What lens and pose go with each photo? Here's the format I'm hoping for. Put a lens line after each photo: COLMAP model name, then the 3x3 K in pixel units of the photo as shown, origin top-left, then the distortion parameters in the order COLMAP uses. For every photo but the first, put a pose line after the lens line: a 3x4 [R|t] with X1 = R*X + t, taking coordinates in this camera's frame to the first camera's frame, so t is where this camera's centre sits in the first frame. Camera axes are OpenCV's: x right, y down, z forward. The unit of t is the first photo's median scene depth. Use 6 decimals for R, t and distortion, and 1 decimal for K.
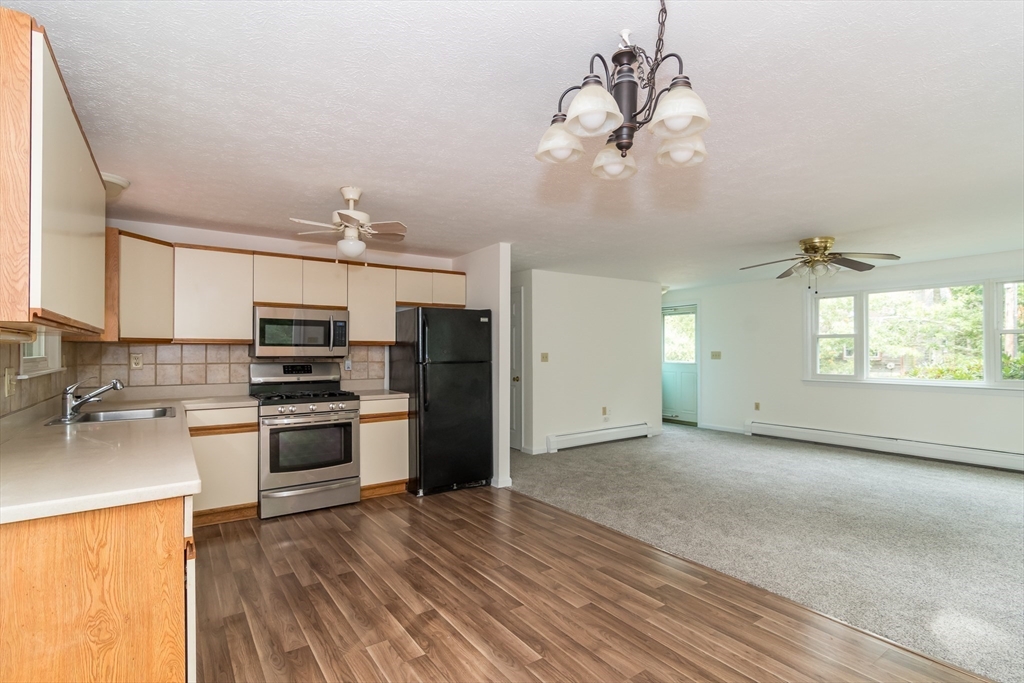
lens RADIAL K [[492.9, 0, 509.9], [0, 492.9, 349.2], [0, 0, 1]] dist [0.001329, 0.001120]
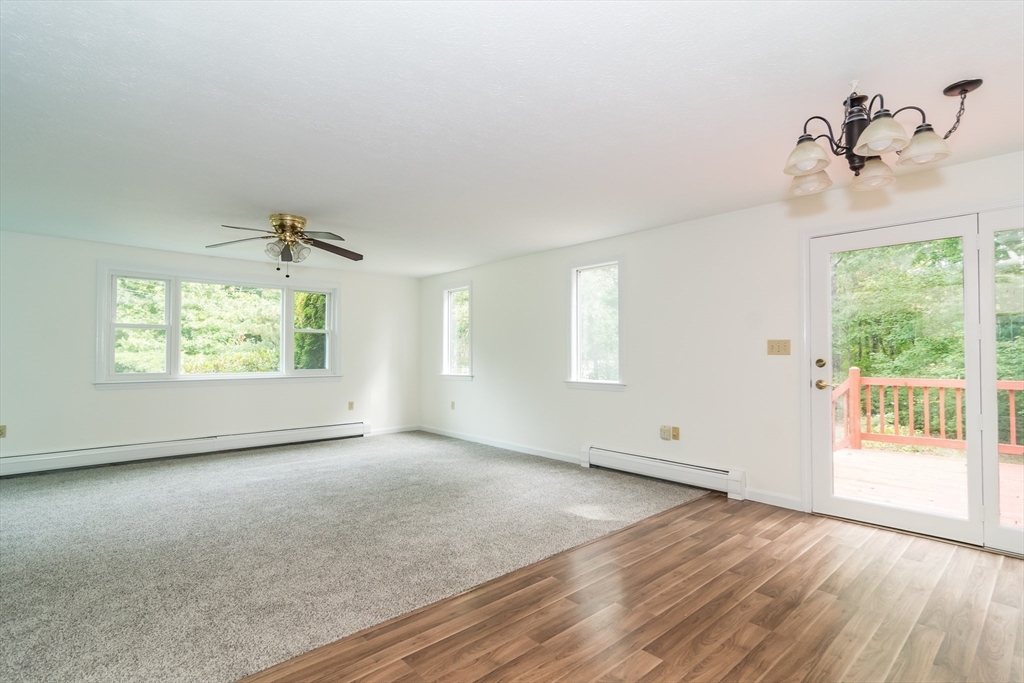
lens RADIAL K [[492.9, 0, 512.0], [0, 492.9, 341.5], [0, 0, 1]] dist [0.000720, 0.000415]
pose [[-0.121250, 0.027496, 0.992241, -0.253811], [-0.002001, 0.999607, -0.027945, 0.022715], [-0.992620, -0.005373, -0.121148, 0.557337]]
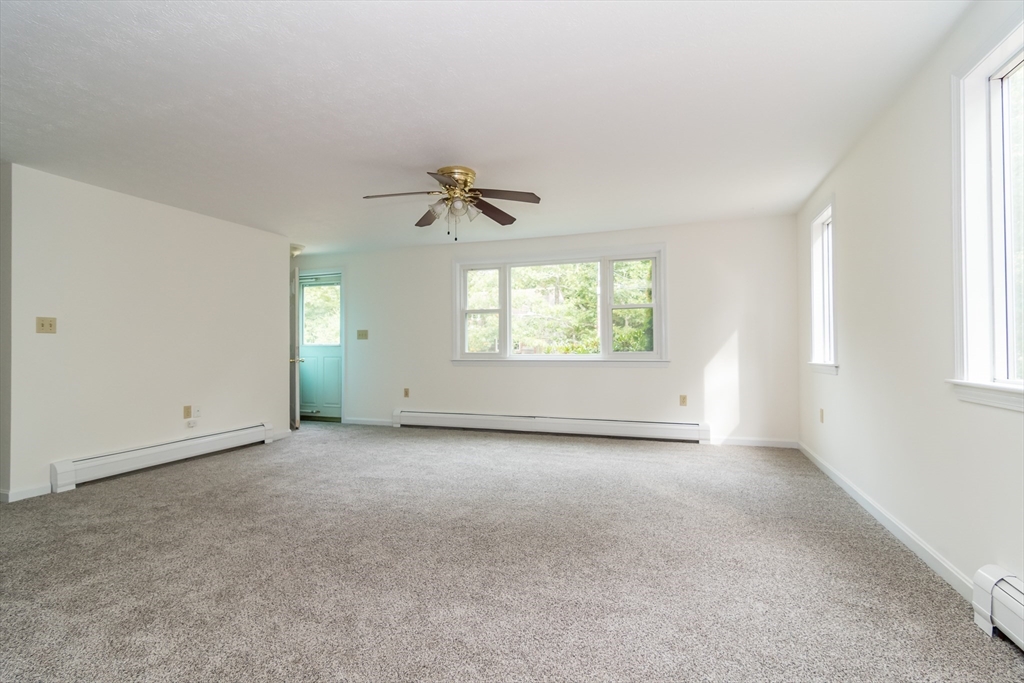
lens RADIAL K [[492.9, 0, 509.9], [0, 492.9, 349.2], [0, 0, 1]] dist [0.001329, 0.001120]
pose [[0.812980, -0.004461, 0.582275, 0.184375], [0.001625, 0.999984, 0.005391, 0.044776], [-0.582289, -0.003436, 0.812974, 0.245965]]
